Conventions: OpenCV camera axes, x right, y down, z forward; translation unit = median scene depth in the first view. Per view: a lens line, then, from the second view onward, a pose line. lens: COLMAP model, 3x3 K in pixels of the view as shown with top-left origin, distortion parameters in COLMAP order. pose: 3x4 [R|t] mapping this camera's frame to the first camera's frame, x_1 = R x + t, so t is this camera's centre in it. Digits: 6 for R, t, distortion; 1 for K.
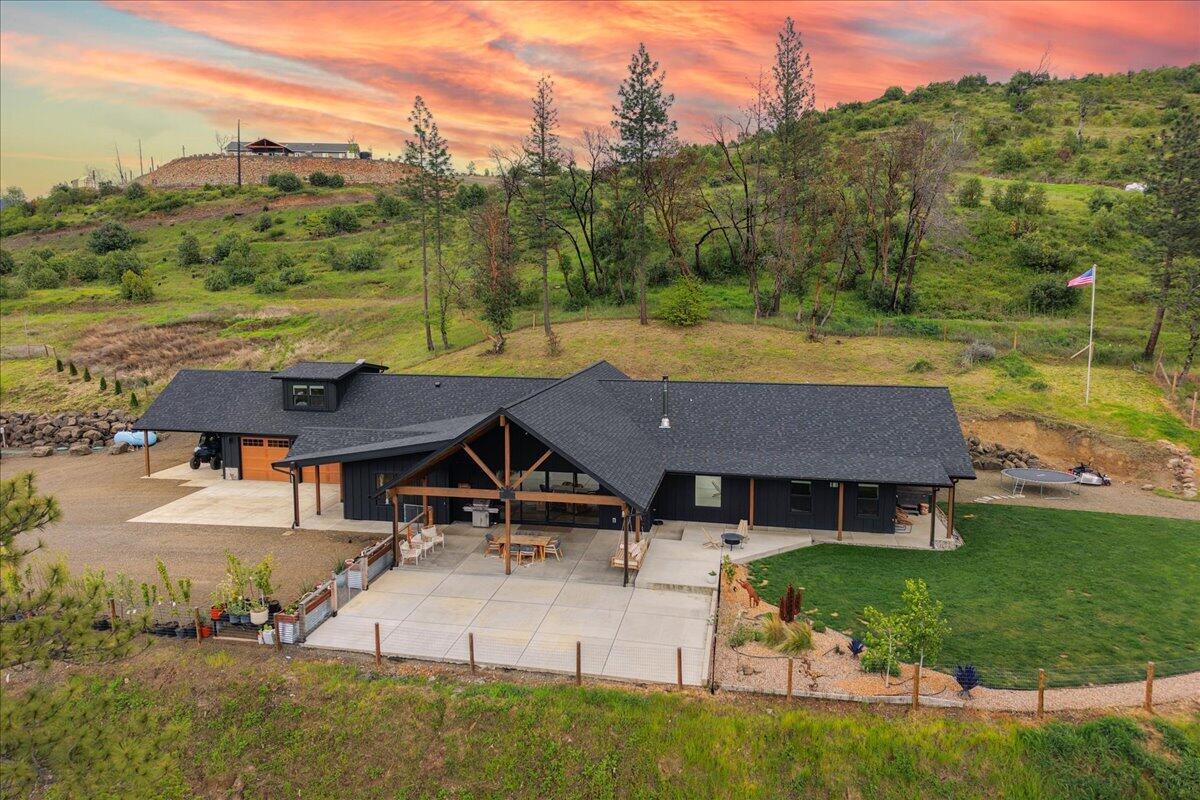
lens RADIAL K [[837.1, 0, 597.8], [0, 837.1, 346.3], [0, 0, 1]] dist [0.000742, -0.002066]
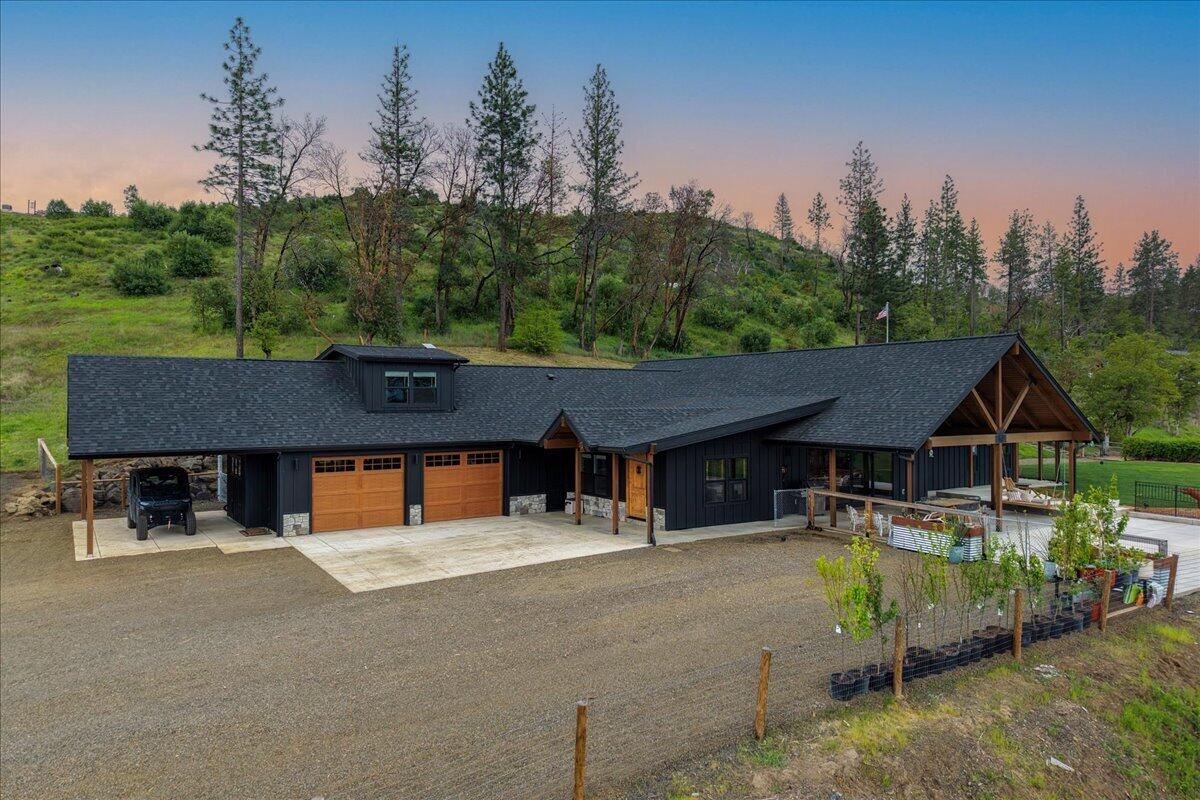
lens RADIAL K [[803.9, 0, 629.3], [0, 803.9, 395.2], [0, 0, 1]] dist [0.003312, -0.001735]
pose [[0.704642, 0.003345, 0.709555, -0.561740], [0.060164, 0.996106, -0.064444, 0.096762], [-0.707008, 0.088099, 0.701697, 0.390957]]
